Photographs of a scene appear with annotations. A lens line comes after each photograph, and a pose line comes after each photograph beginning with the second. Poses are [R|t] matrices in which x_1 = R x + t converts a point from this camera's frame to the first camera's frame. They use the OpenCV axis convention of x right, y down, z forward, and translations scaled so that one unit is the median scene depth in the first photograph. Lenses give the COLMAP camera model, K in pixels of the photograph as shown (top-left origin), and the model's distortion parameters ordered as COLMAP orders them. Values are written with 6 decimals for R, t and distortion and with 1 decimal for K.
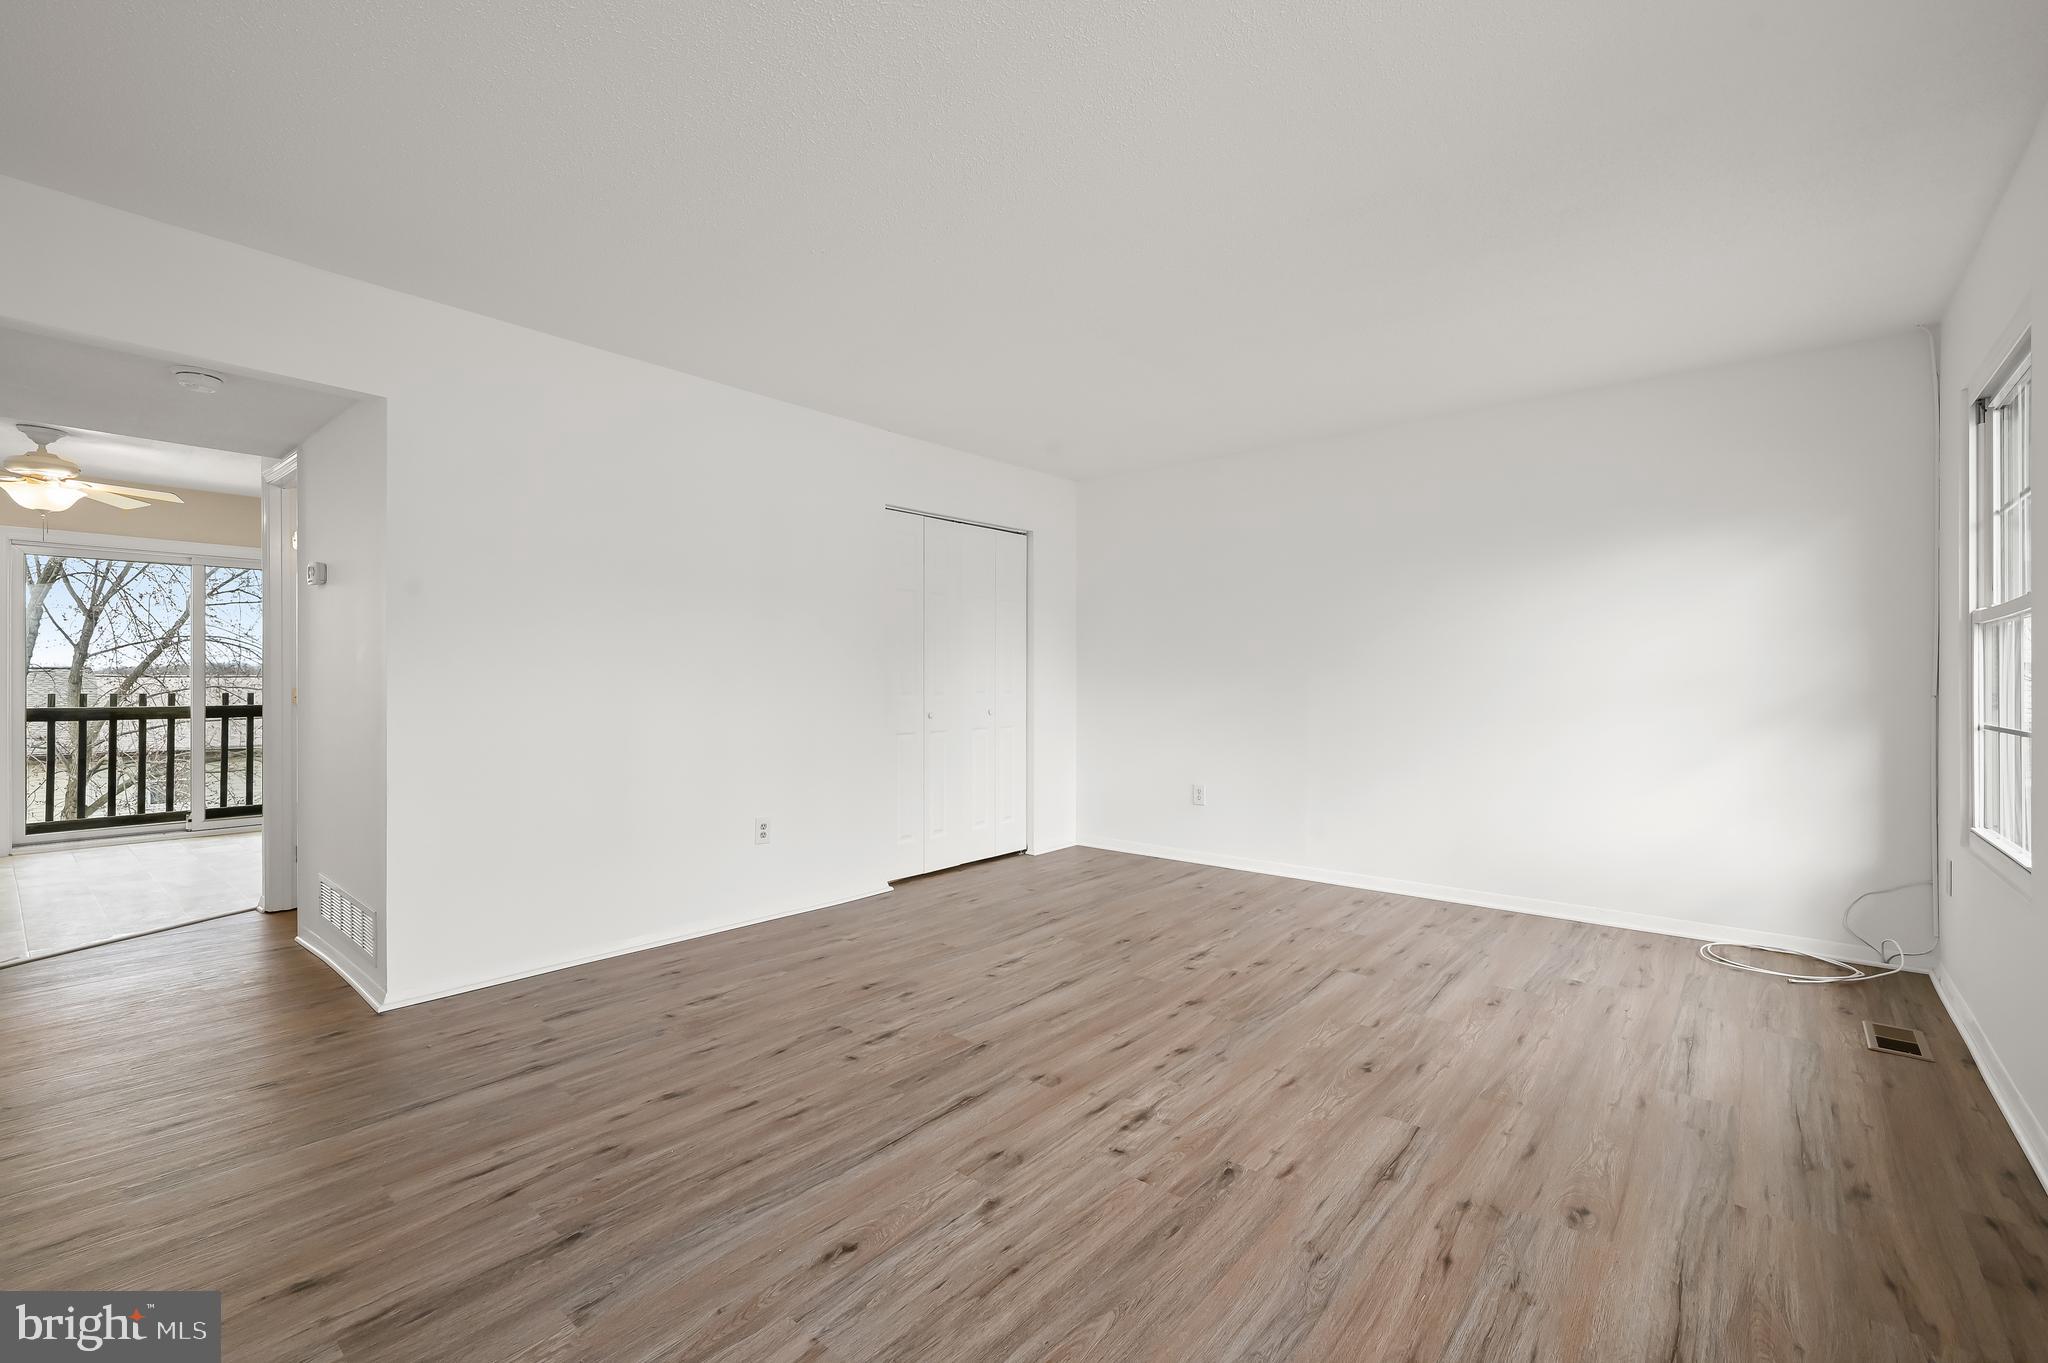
lens RADIAL K [[882.0, 0, 1024.6], [0, 882.0, 681.2], [0, 0, 1]] dist [-0.001198, 0.000508]
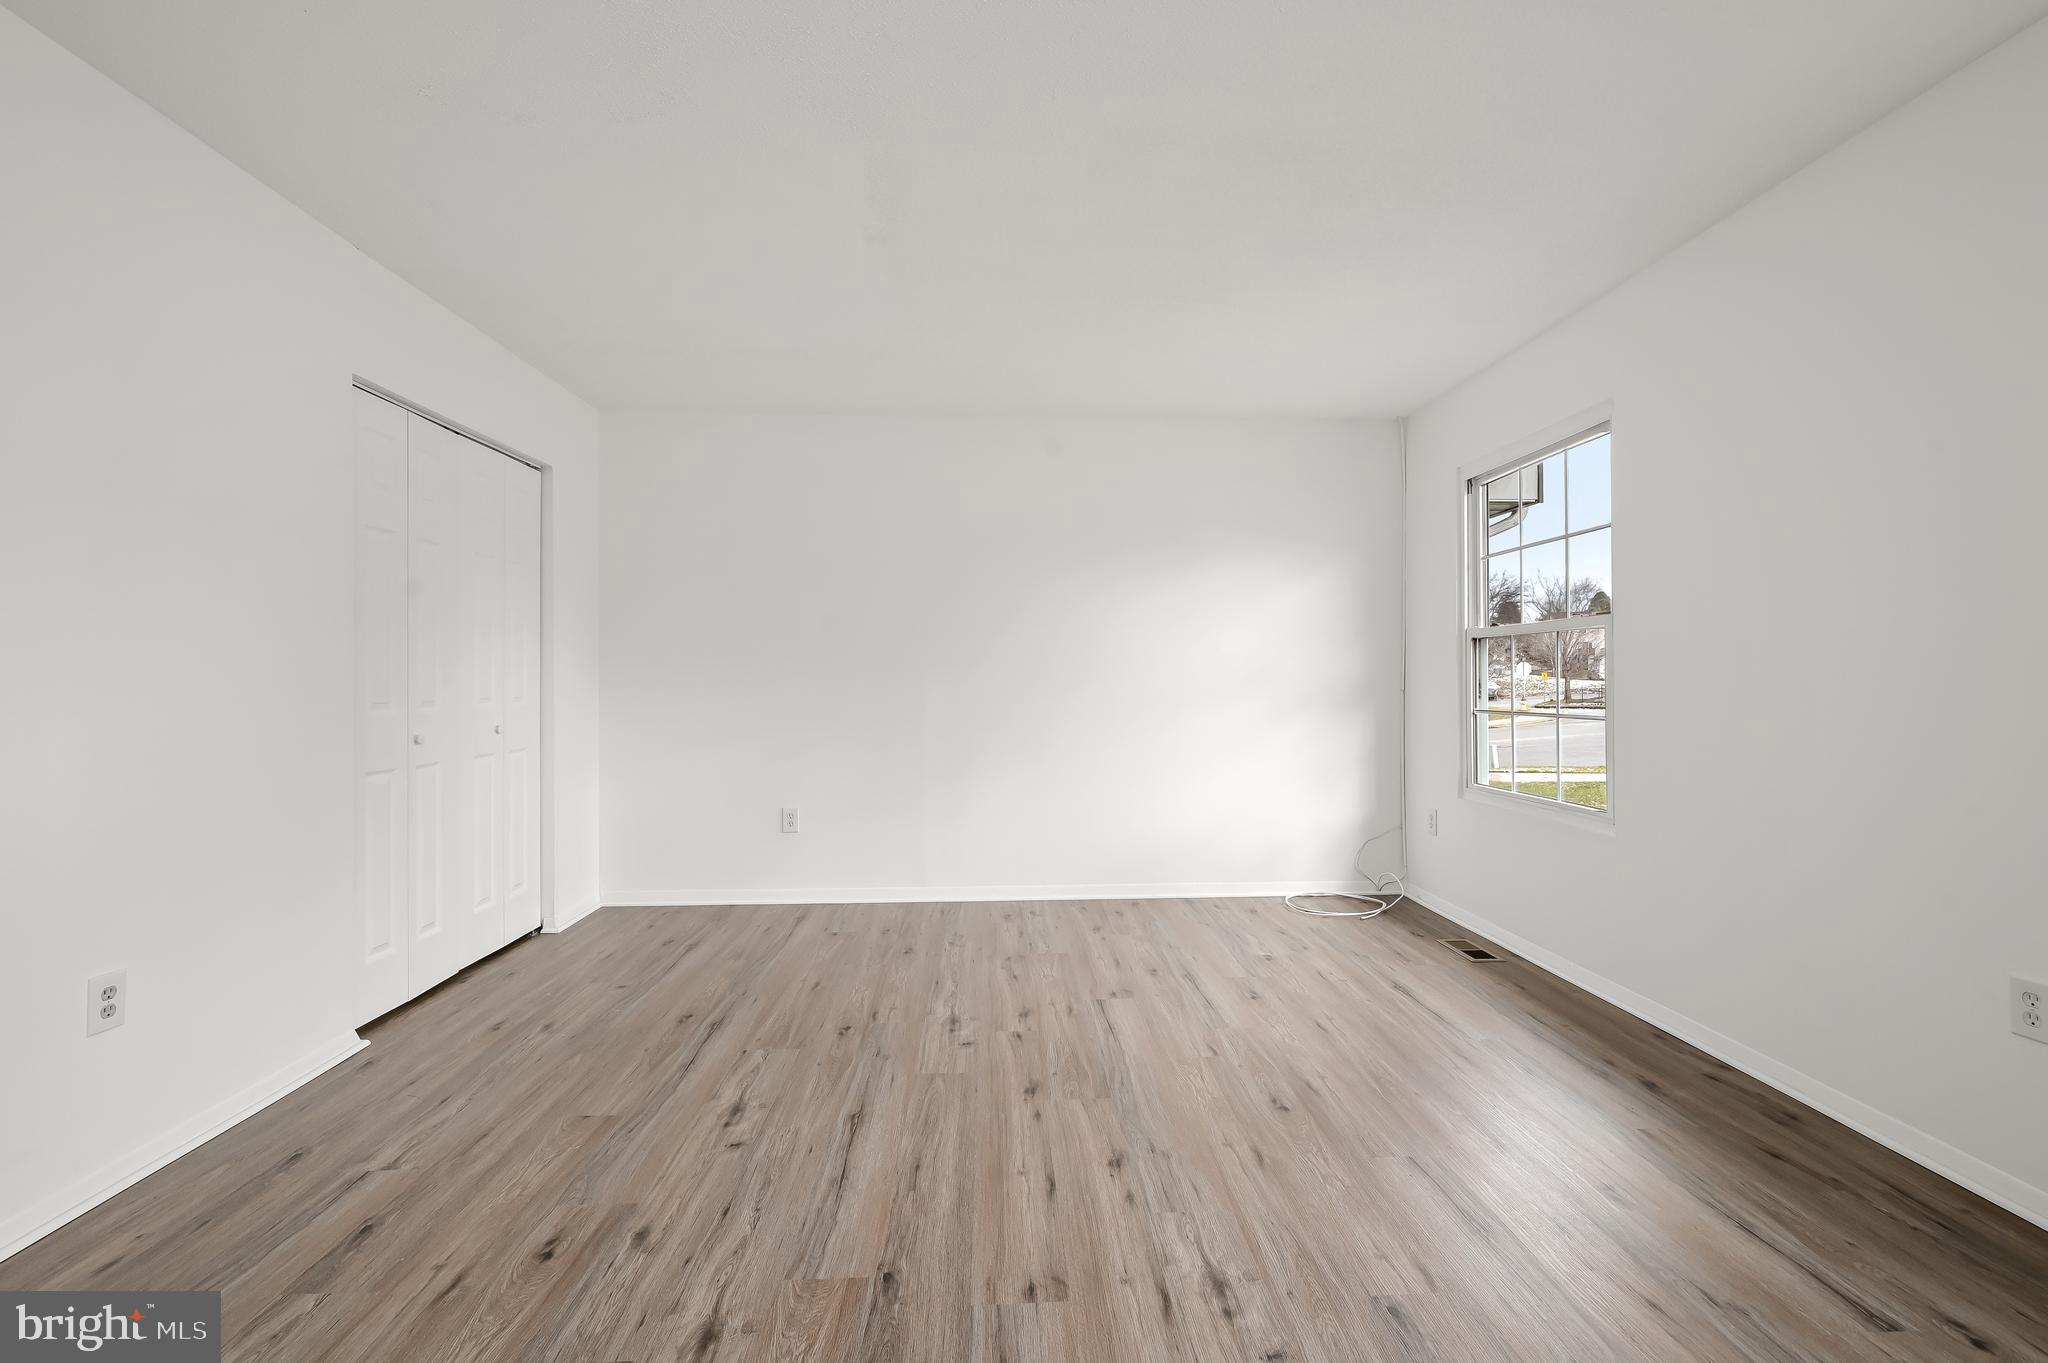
lens RADIAL K [[882.0, 0, 1040.5], [0, 882.0, 679.4], [0, 0, 1]] dist [-0.001198, 0.000508]
pose [[0.728349, -0.001800, 0.685204, -0.381872], [0.004023, 0.999991, -0.001649, 0.000299], [-0.685194, 0.003958, 0.728349, 0.470762]]
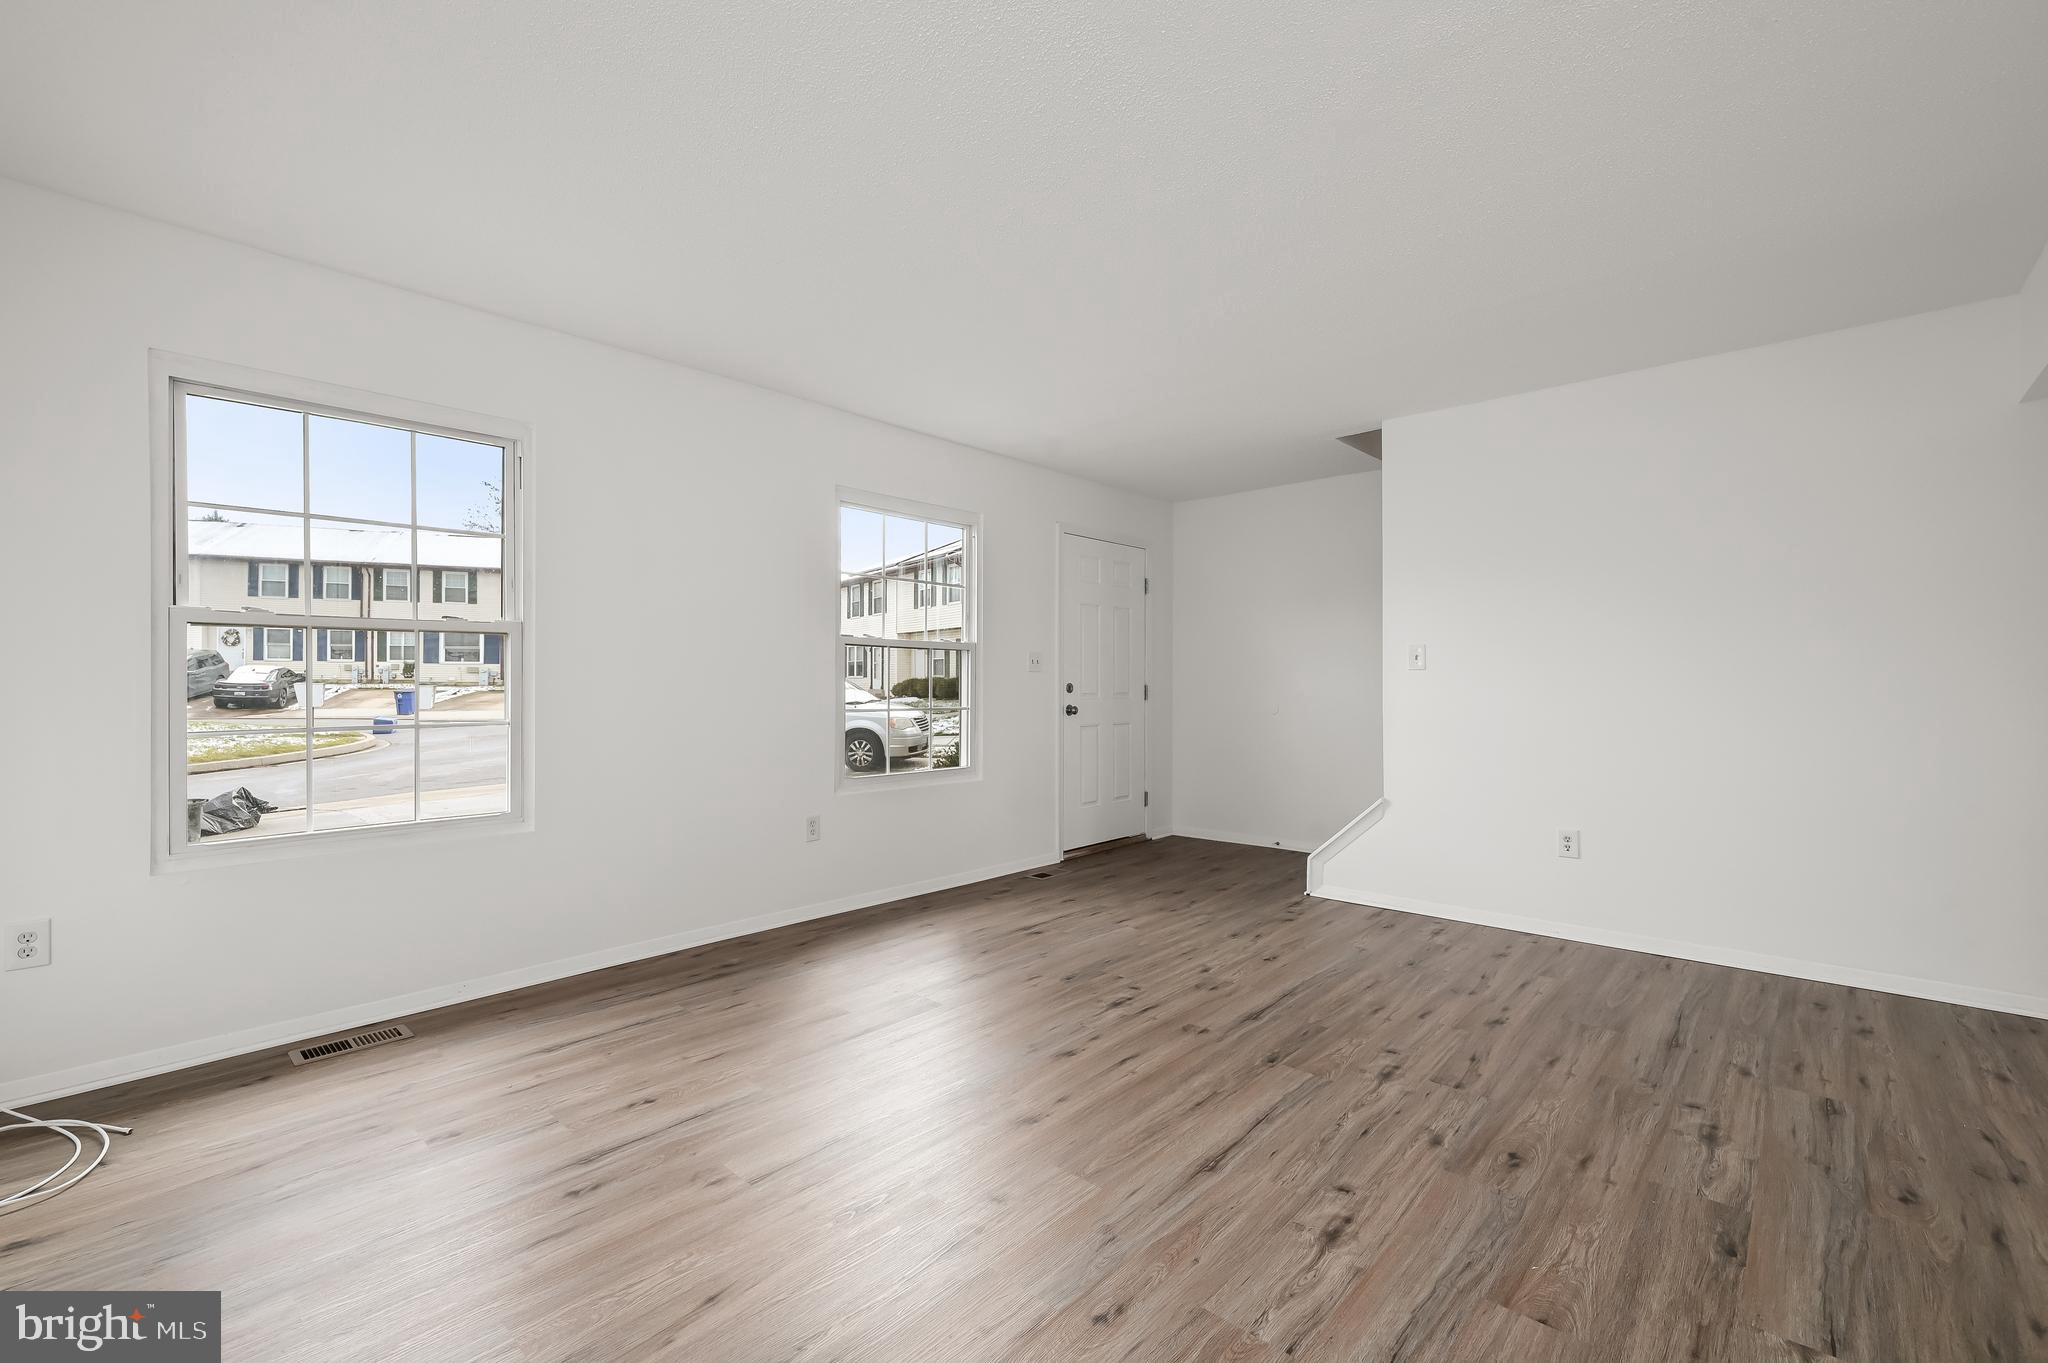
lens RADIAL K [[882.0, 0, 1018.4], [0, 882.0, 679.5], [0, 0, 1]] dist [-0.001198, 0.000508]
pose [[-0.999158, -0.000845, 0.041018, 0.188801], [-0.000923, 0.999998, -0.001882, -0.005877], [-0.041016, -0.001918, -0.999157, 1.948989]]
